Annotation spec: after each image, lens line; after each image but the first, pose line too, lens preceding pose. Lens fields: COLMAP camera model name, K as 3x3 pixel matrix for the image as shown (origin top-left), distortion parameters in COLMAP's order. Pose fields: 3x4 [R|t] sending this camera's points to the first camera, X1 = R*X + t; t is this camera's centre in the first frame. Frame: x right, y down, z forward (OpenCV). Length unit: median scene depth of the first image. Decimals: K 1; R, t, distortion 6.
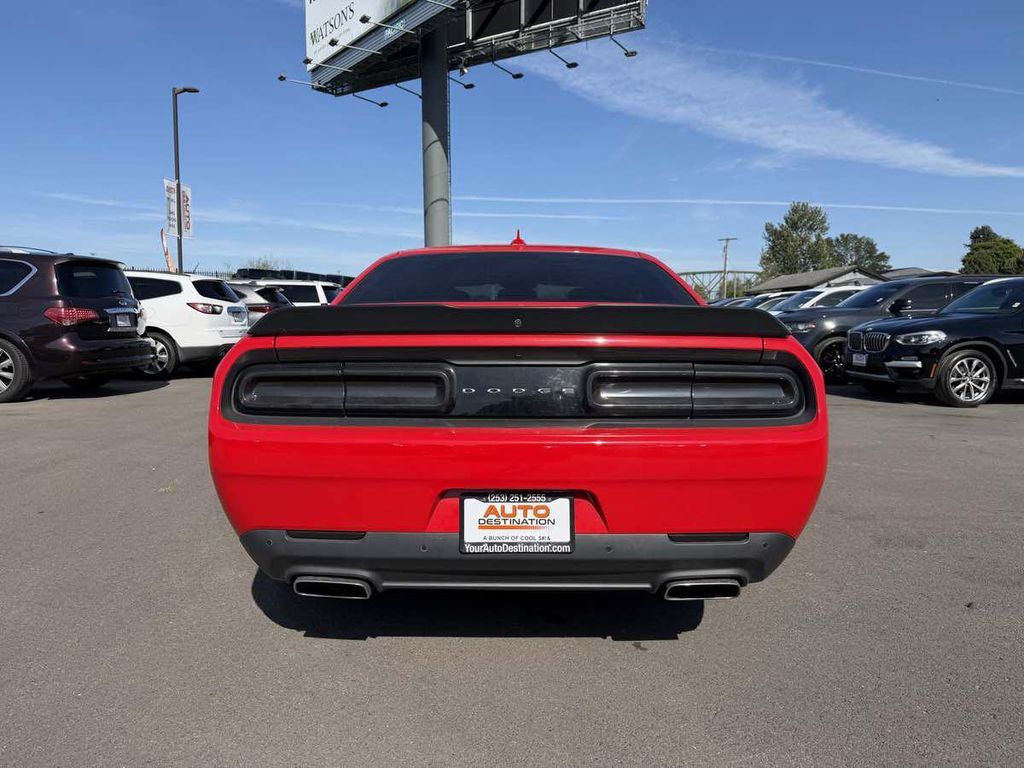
lens RADIAL K [[726.1, 0, 510.6], [0, 726.1, 372.9], [0, 0, 1]] dist [0.036446, -0.046796]
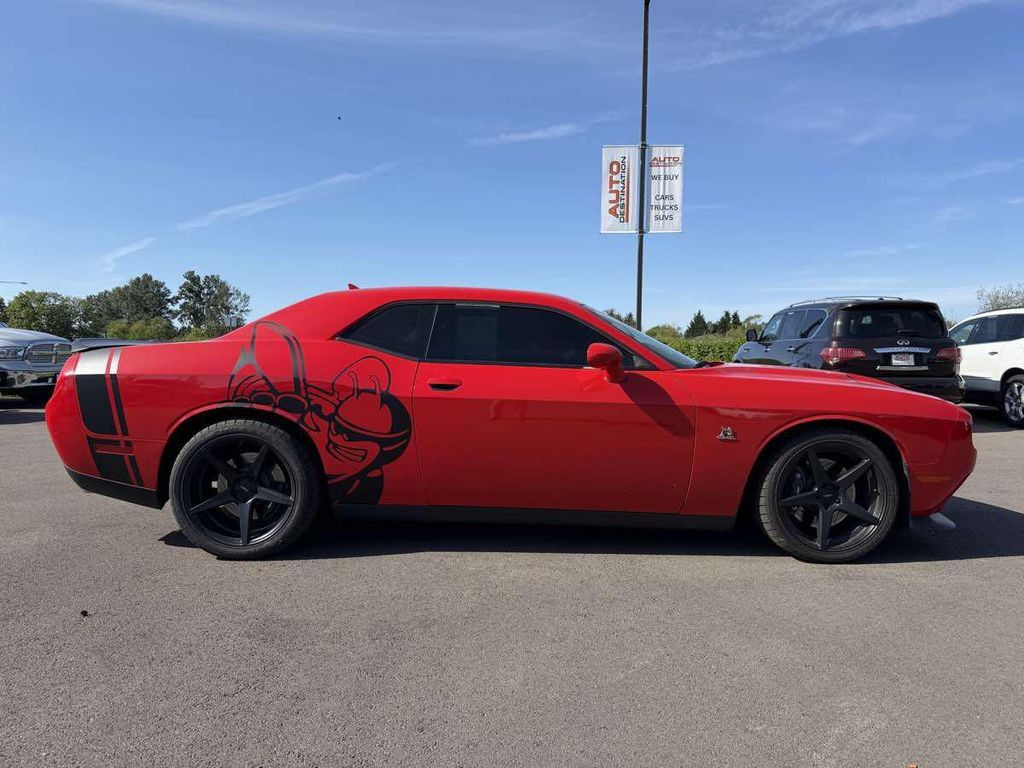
lens RADIAL K [[726.1, 0, 515.6], [0, 726.1, 393.2], [0, 0, 1]] dist [0.036446, -0.046796]
pose [[0.003493, 0.042354, -0.999097, 0.255430], [-0.078931, 0.995997, 0.041947, -0.016146], [0.996874, 0.078714, 0.006822, 0.282892]]
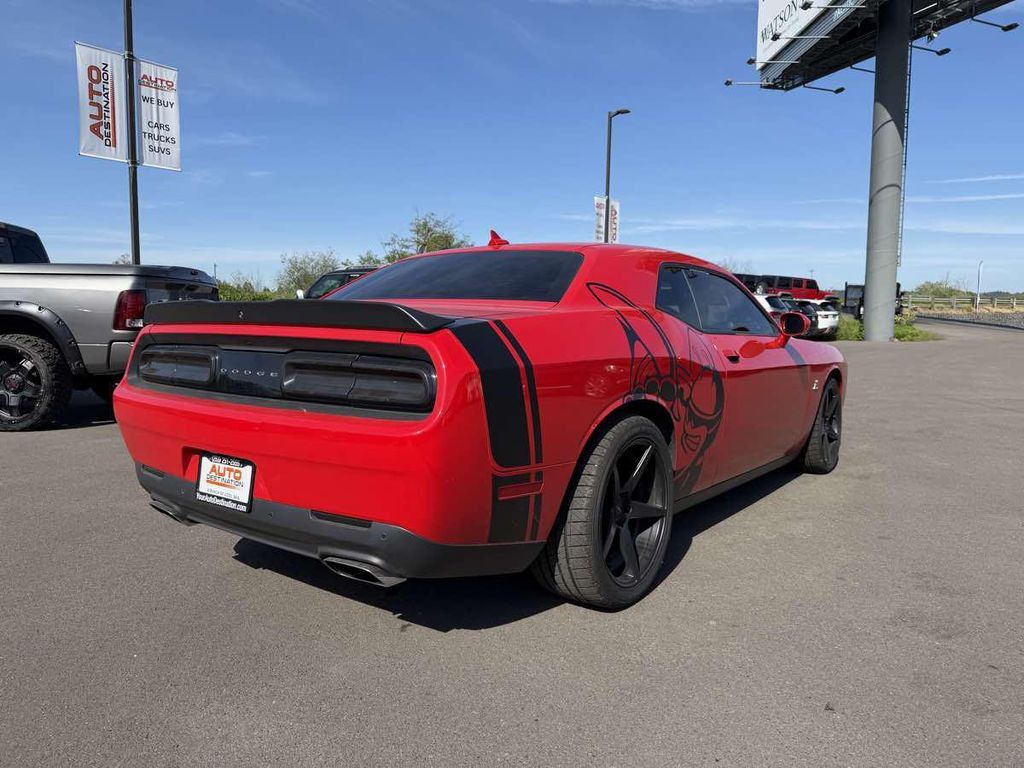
lens RADIAL K [[726.1, 0, 518.0], [0, 726.1, 377.1], [0, 0, 1]] dist [0.036446, -0.046796]
pose [[0.813561, 0.048610, -0.579444, 0.087796], [-0.047870, 0.998716, 0.016572, -0.000822], [0.579506, 0.014256, 0.814843, 0.023289]]
